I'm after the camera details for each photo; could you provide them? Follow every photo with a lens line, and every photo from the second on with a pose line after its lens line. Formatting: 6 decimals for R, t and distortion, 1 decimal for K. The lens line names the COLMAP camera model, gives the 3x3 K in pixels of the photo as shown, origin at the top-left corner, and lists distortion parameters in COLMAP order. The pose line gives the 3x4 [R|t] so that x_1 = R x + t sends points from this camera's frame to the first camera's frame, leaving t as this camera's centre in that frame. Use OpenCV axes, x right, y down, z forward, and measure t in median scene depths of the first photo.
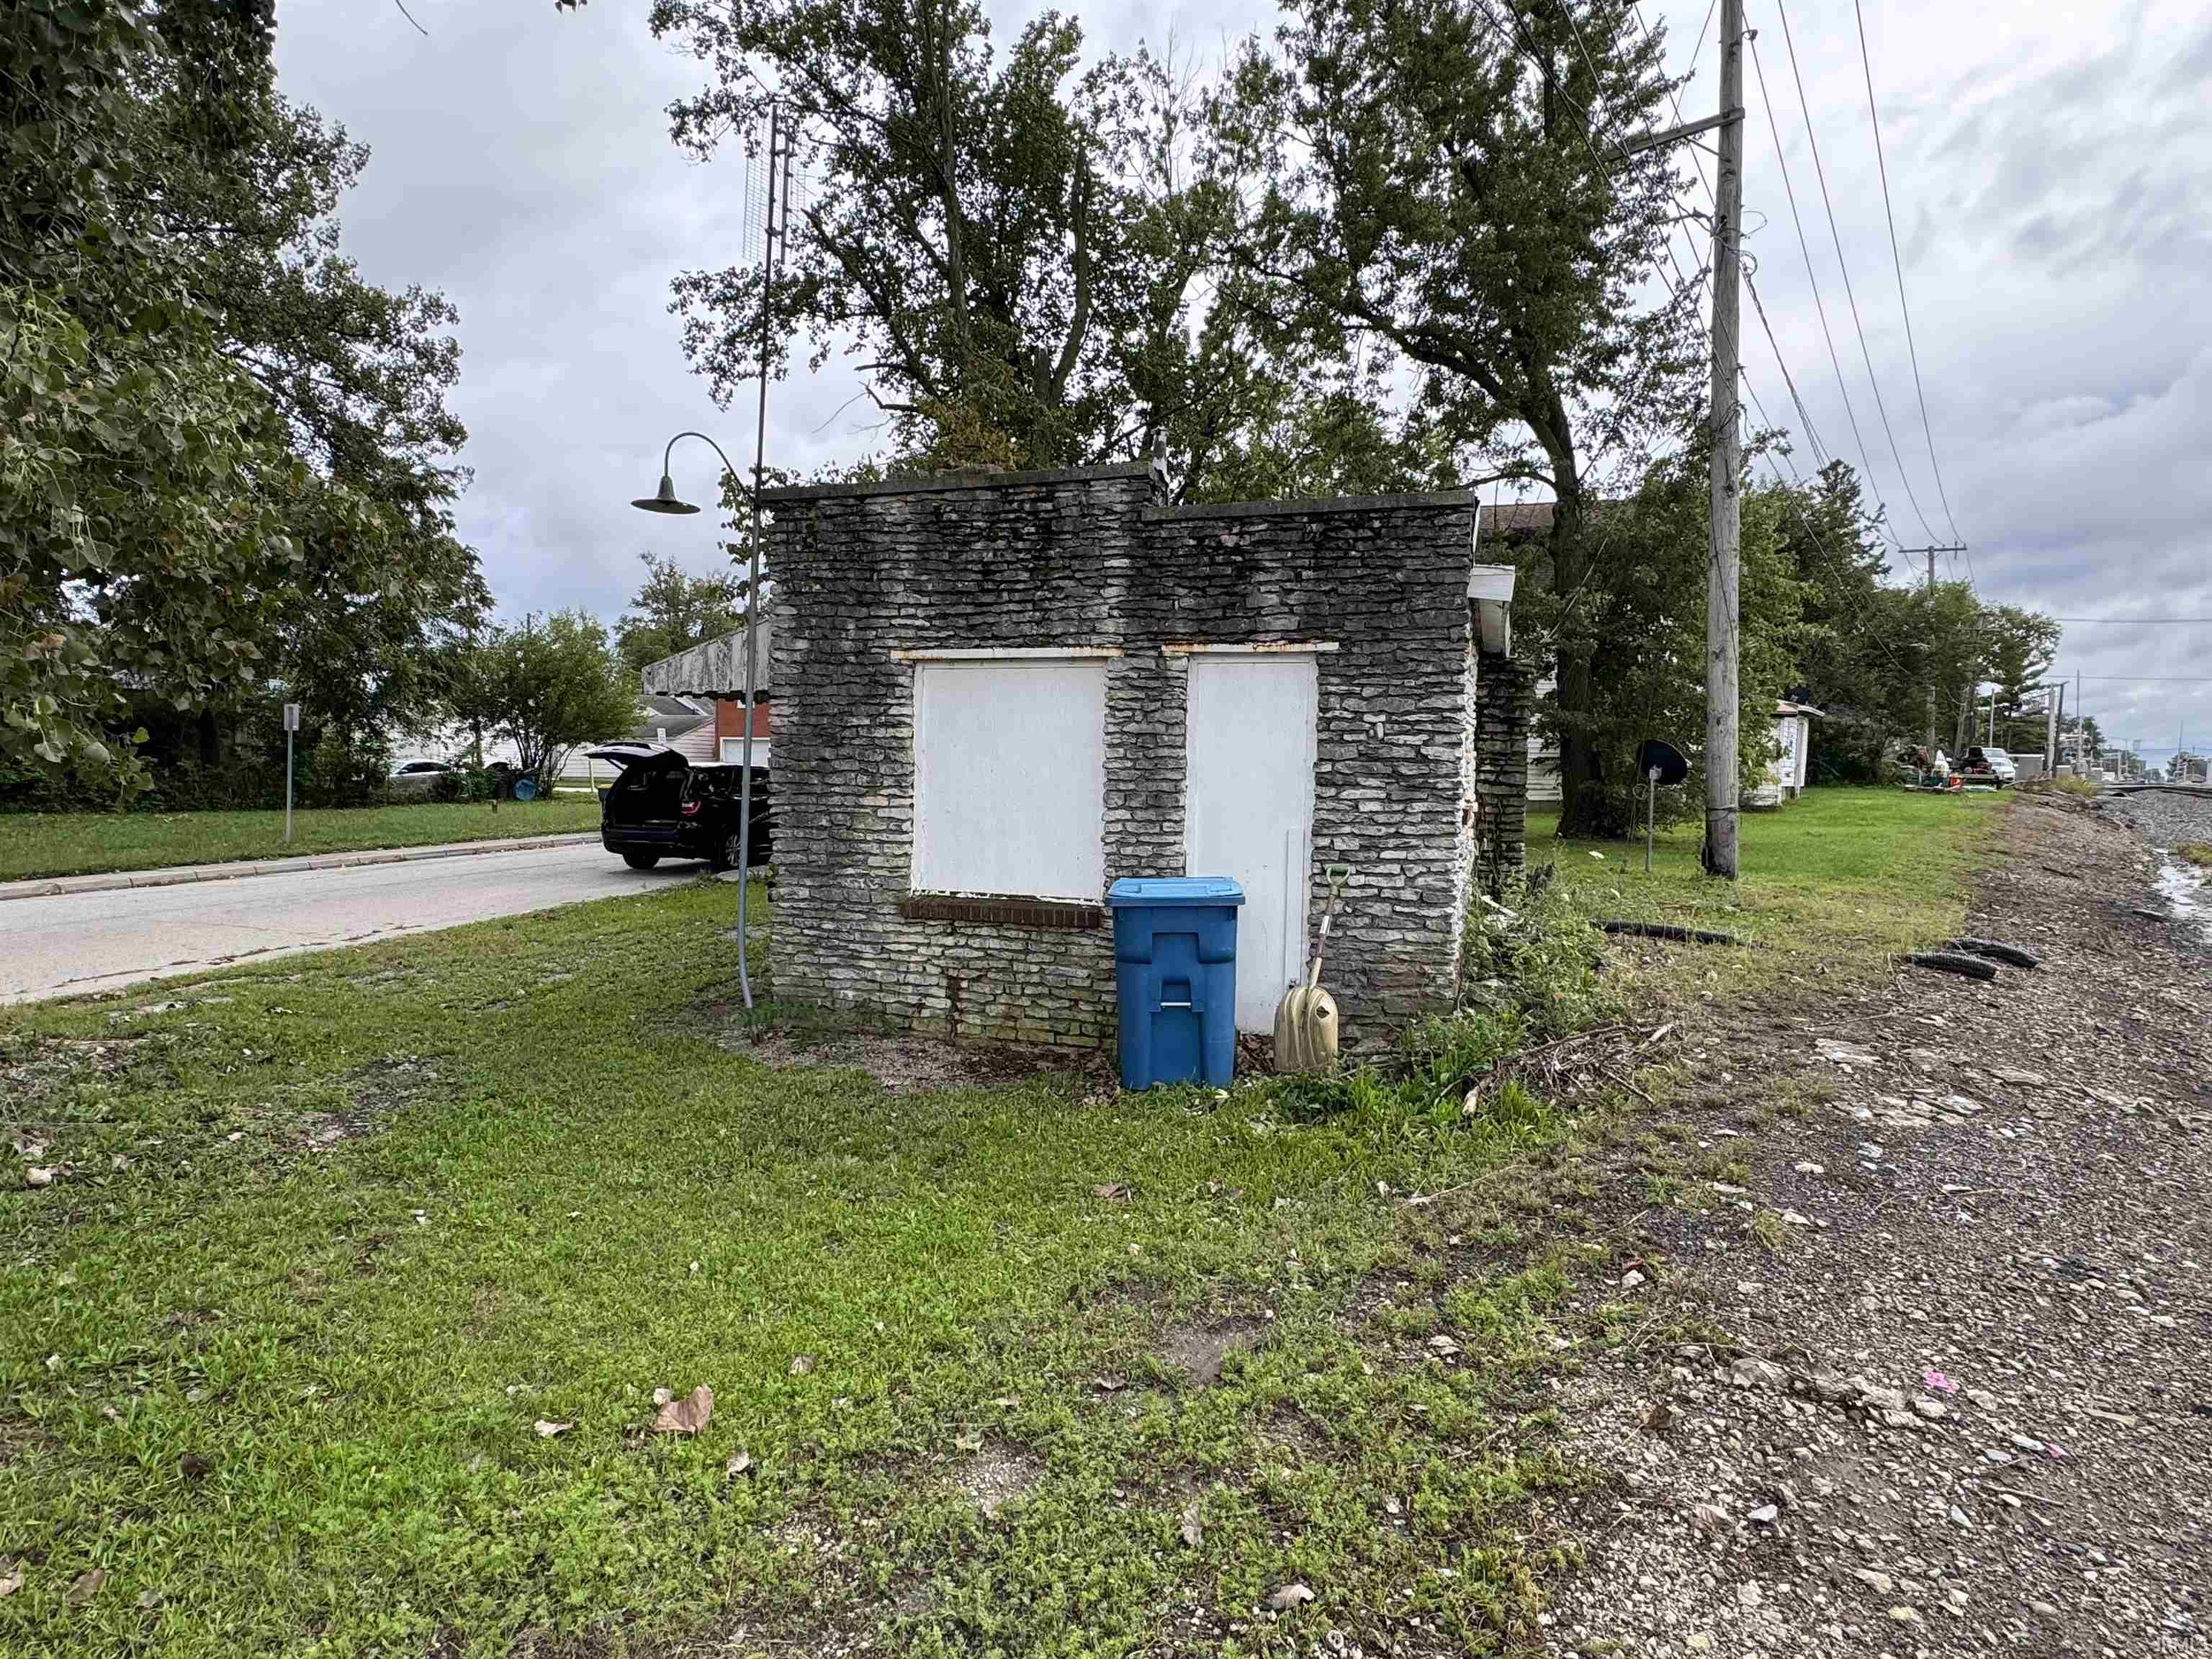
lens RADIAL K [[1203.0, 0, 1108.5], [0, 1203.0, 831.8], [0, 0, 1]] dist [-0.006332, 0.010087]
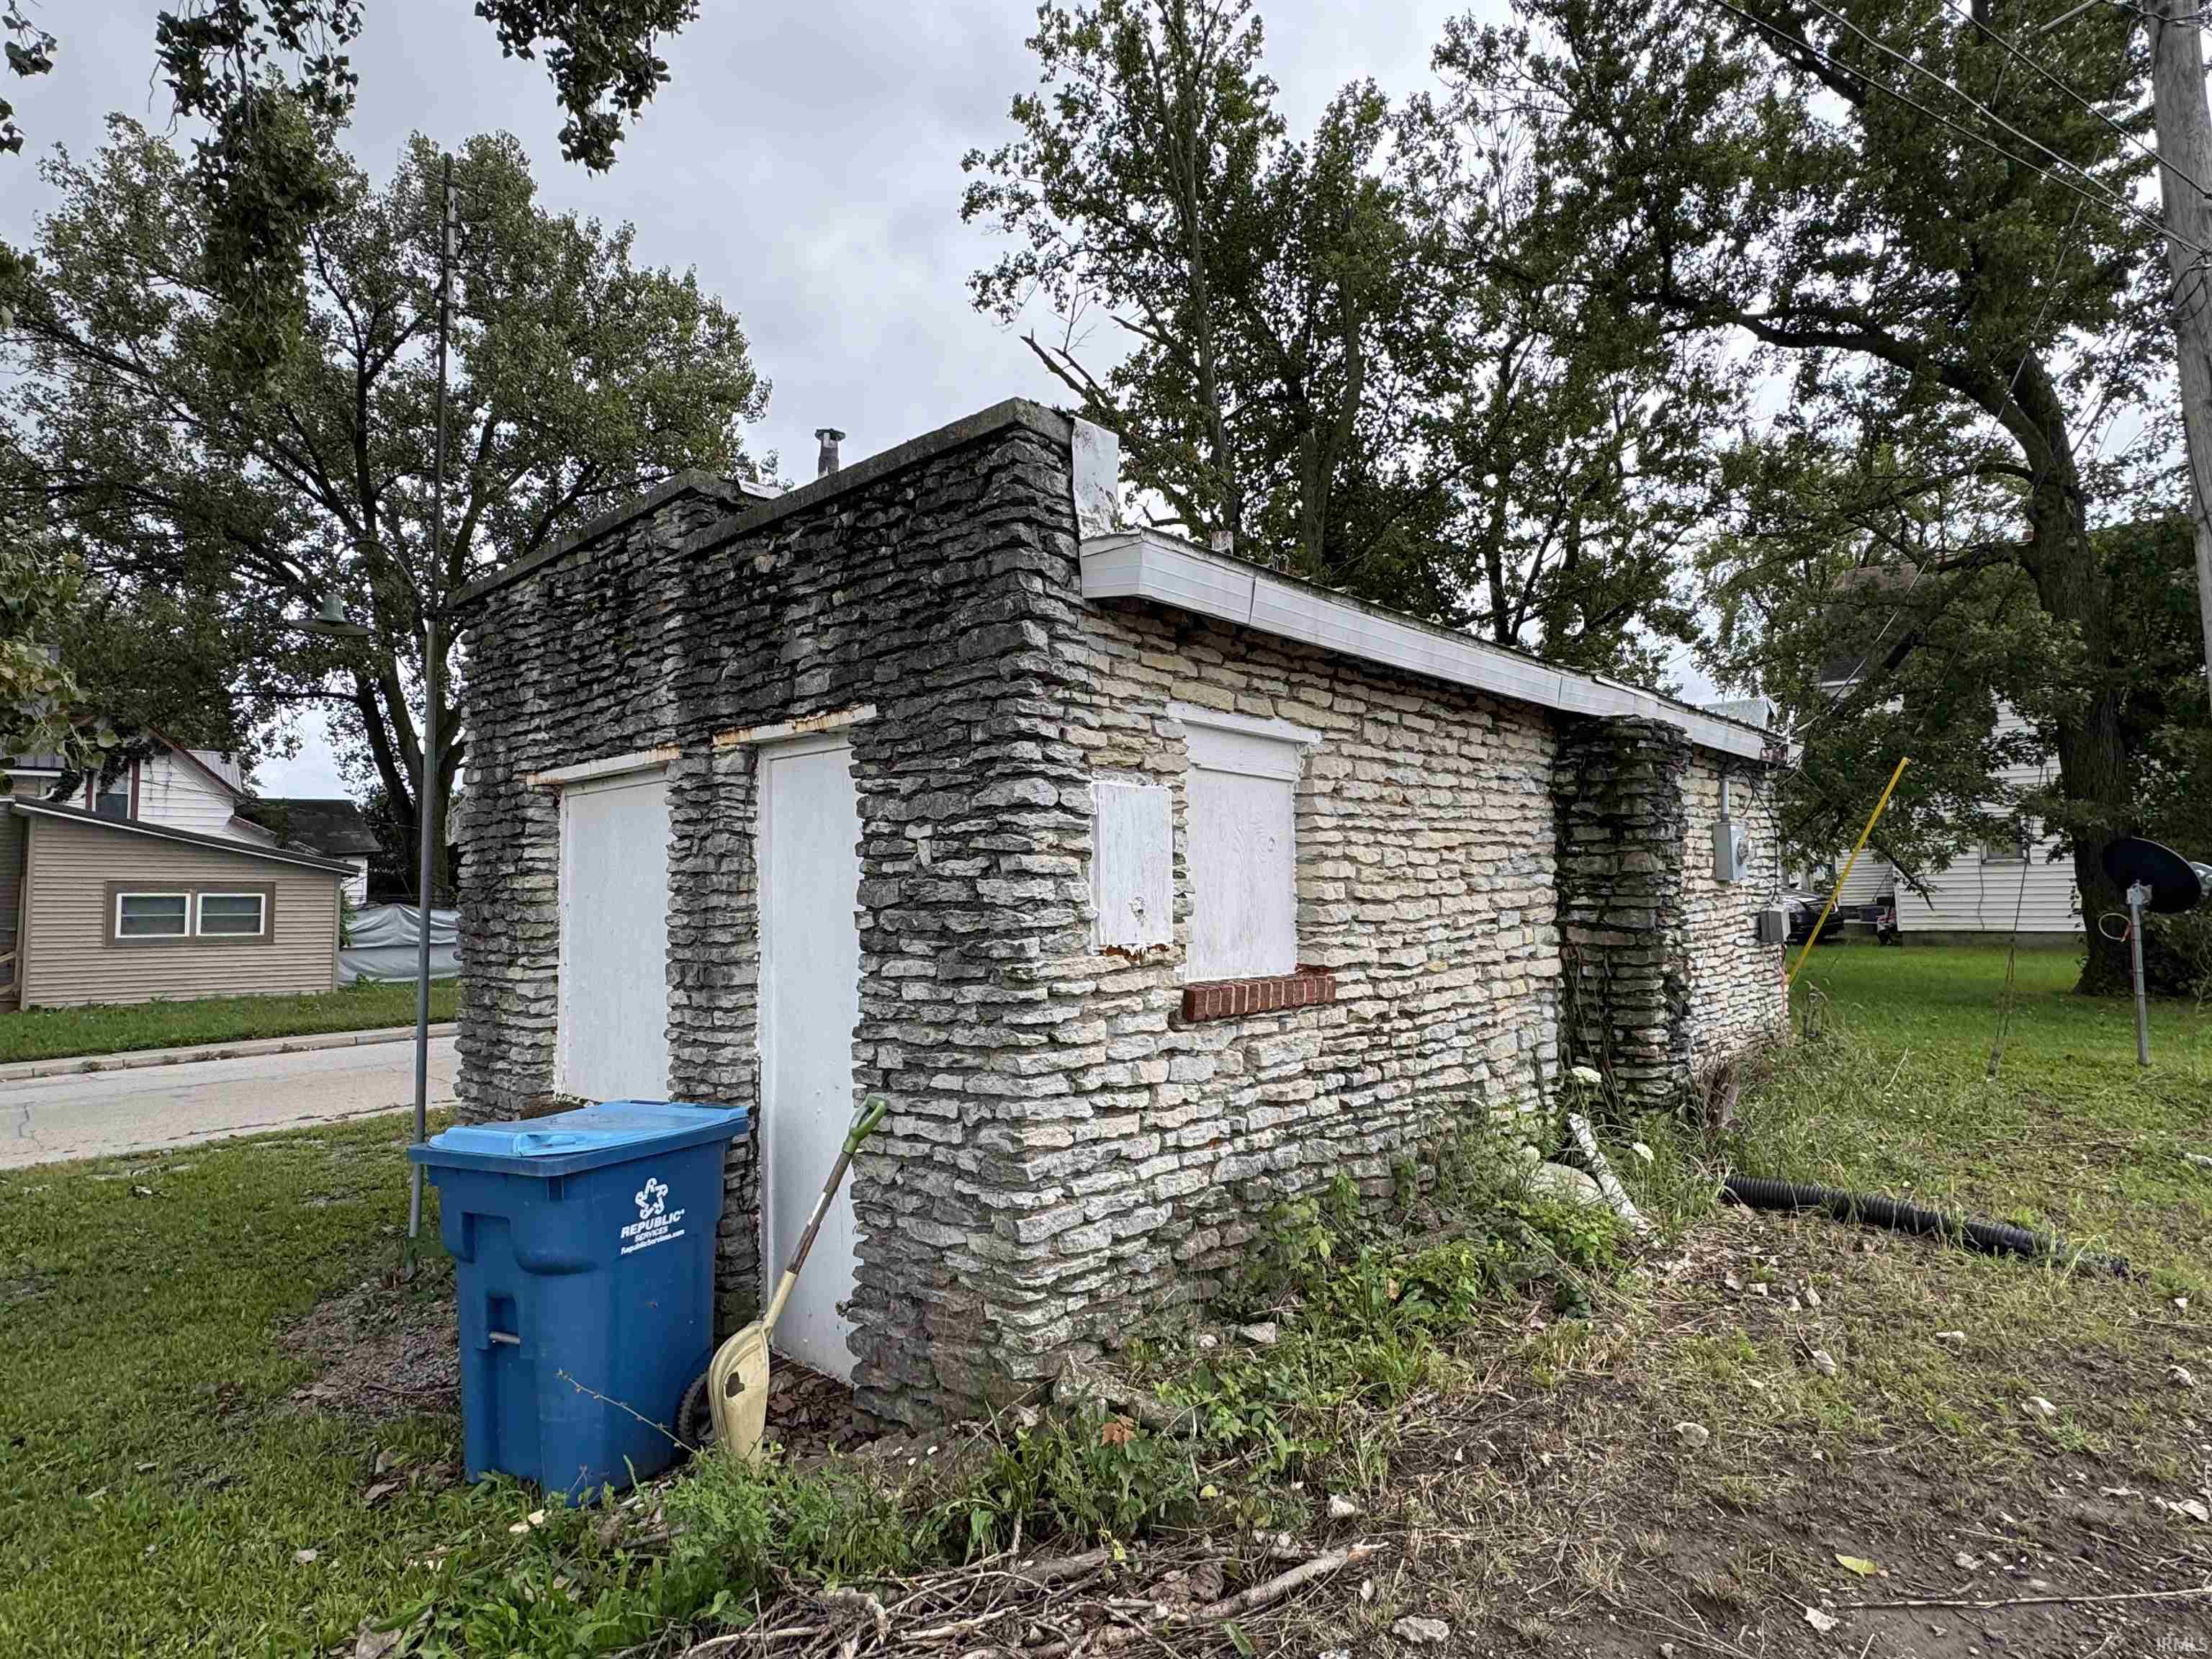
lens RADIAL K [[1203.0, 0, 1108.5], [0, 1203.0, 831.8], [0, 0, 1]] dist [-0.006332, 0.010087]
pose [[0.903731, -0.051223, -0.425026, 0.510804], [0.003212, 0.993599, -0.112917, -0.029688], [0.428090, 0.100682, 0.898110, 0.511059]]
